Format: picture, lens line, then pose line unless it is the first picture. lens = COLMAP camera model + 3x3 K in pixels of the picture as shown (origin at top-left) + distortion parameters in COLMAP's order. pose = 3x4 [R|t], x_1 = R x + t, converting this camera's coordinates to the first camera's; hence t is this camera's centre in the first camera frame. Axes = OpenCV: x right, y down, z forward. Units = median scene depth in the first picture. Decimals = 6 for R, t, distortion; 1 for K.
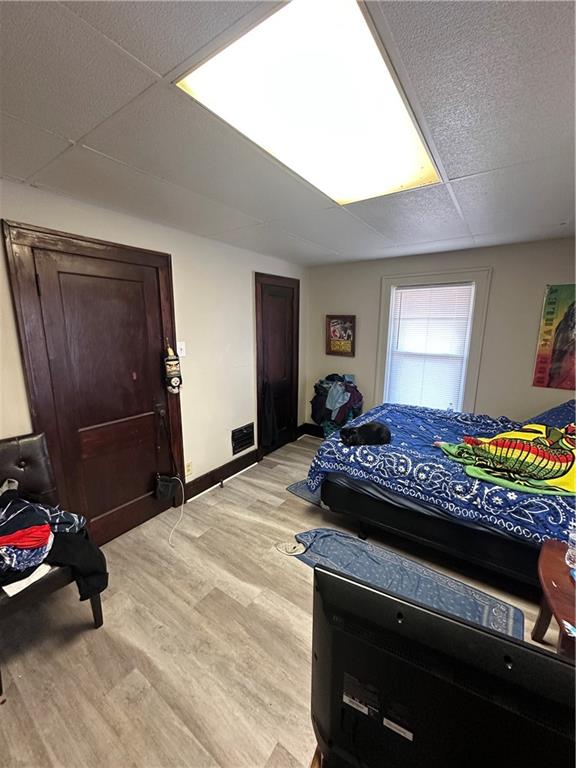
lens RADIAL K [[304.3, 0, 288.0], [0, 304.3, 384.0], [0, 0, 1]] dist [-0.001948, 0.000041]
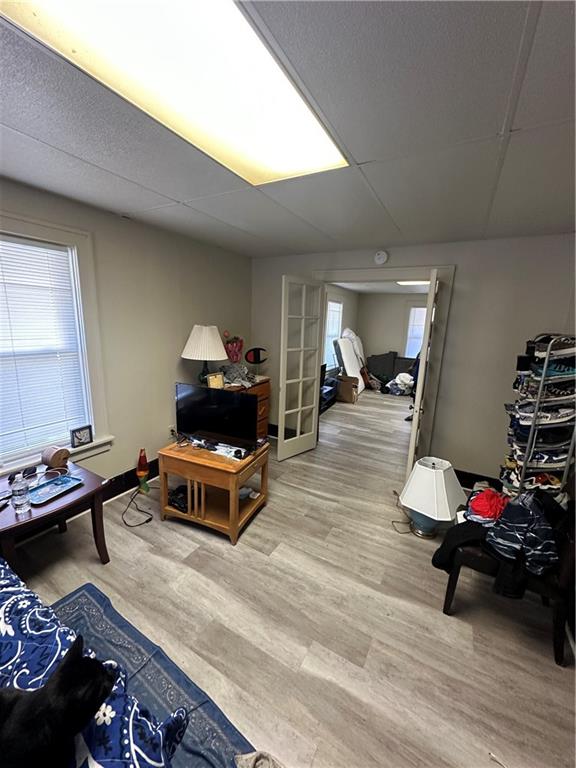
lens RADIAL K [[304.3, 0, 288.0], [0, 304.3, 384.0], [0, 0, 1]] dist [-0.001948, 0.000041]
pose [[-0.994039, -0.017504, -0.107609, 0.045195], [-0.057479, 0.922847, 0.380854, -0.293145], [0.092640, 0.384769, -0.918352, 1.576156]]
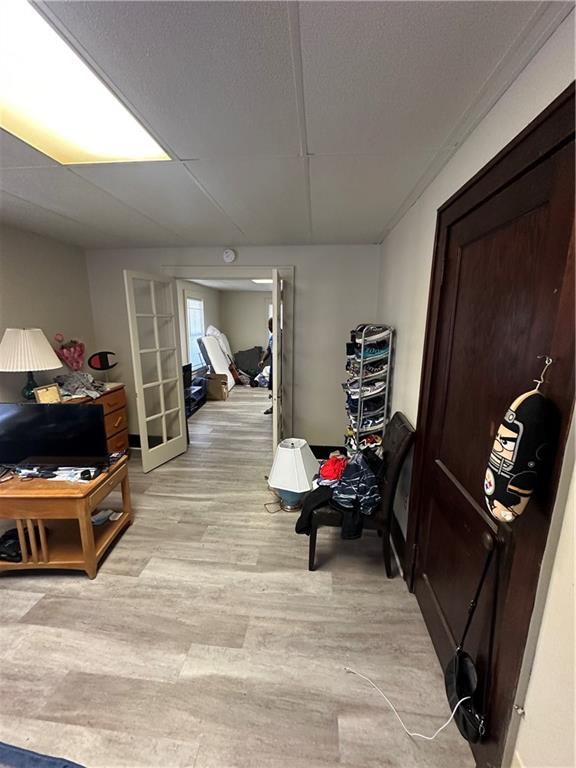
lens RADIAL K [[304.3, 0, 288.0], [0, 304.3, 384.0], [0, 0, 1]] dist [-0.001948, 0.000041]
pose [[-0.867892, 0.090987, -0.488349, -0.020200], [-0.102398, 0.929201, 0.355105, -0.299926], [0.486084, 0.358199, -0.797130, 1.620342]]
